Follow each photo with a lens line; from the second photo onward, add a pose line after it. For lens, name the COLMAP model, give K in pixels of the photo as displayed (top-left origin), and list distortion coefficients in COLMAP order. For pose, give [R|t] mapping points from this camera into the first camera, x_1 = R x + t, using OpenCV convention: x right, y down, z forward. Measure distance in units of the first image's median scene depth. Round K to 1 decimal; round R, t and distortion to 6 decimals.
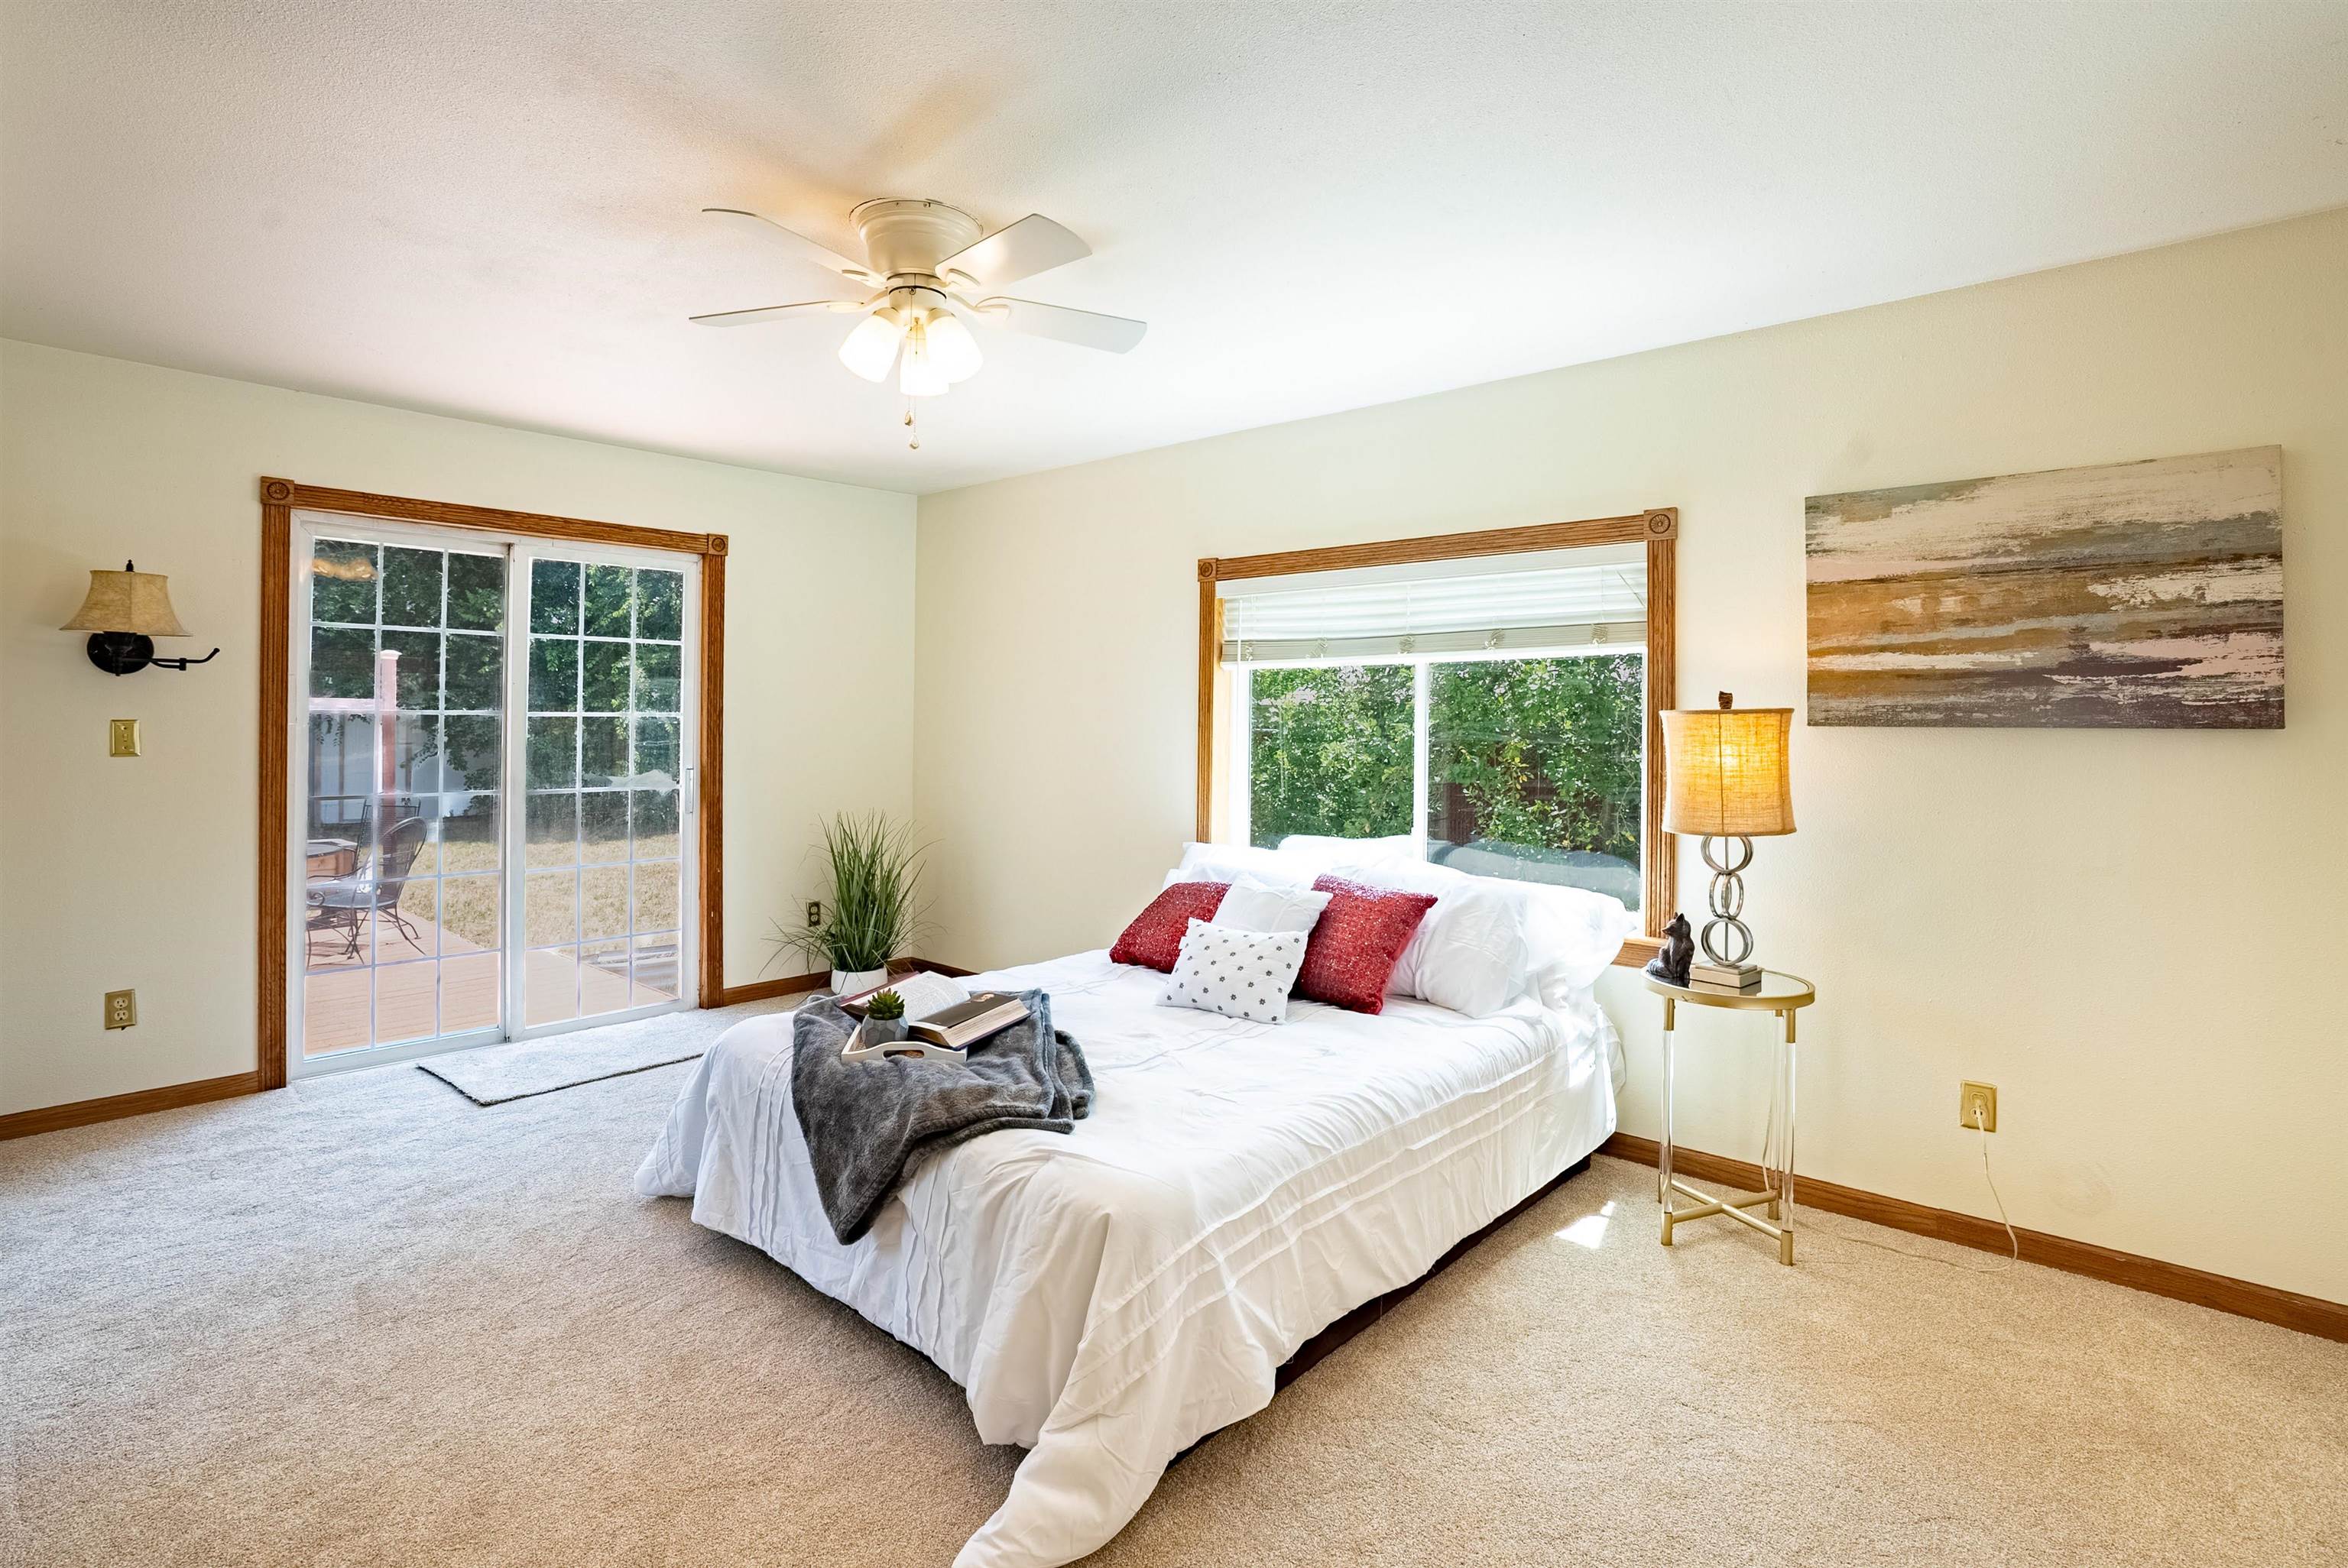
lens RADIAL K [[1109.0, 0, 1184.3], [0, 1109.0, 704.2], [0, 0, 1]] dist [-0.056750, 0.020780]
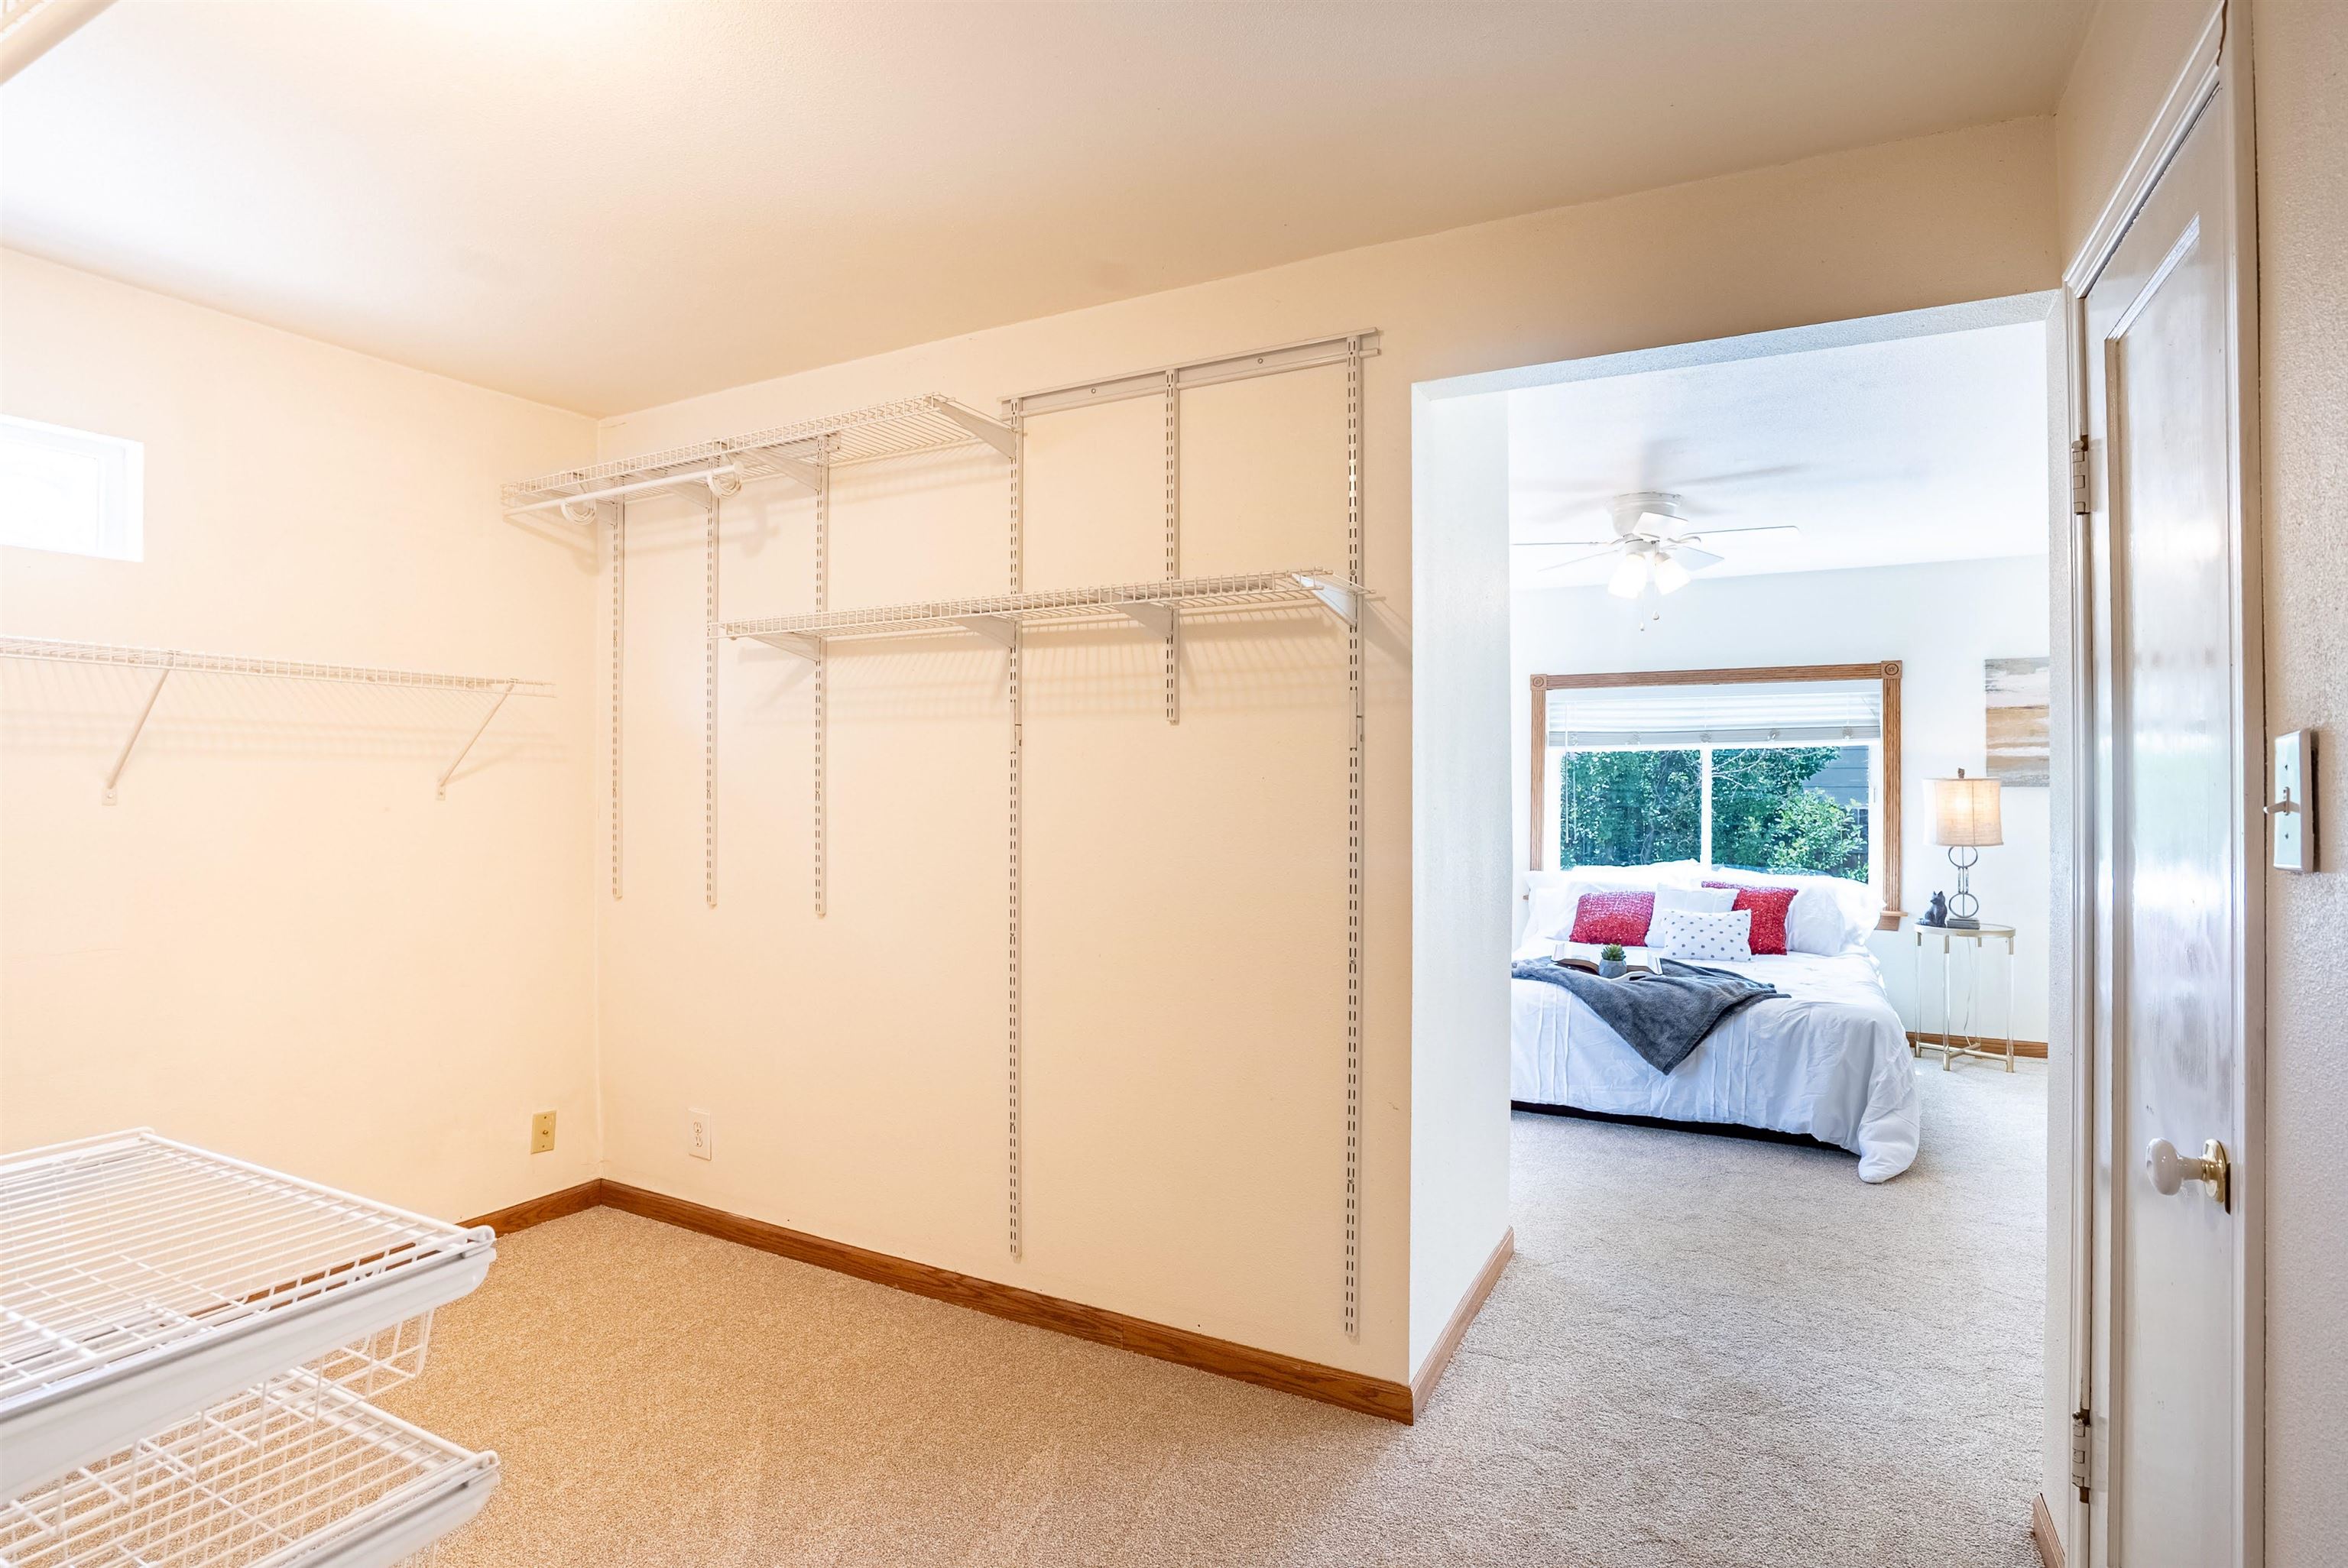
lens RADIAL K [[1109.0, 0, 1178.8], [0, 1109.0, 788.0], [0, 0, 1]] dist [-0.056750, 0.020780]
pose [[0.973992, -0.008465, 0.226425, -1.142030], [0.005194, 0.999873, 0.015038, -0.011792], [-0.226524, -0.013471, 0.973913, -0.444074]]
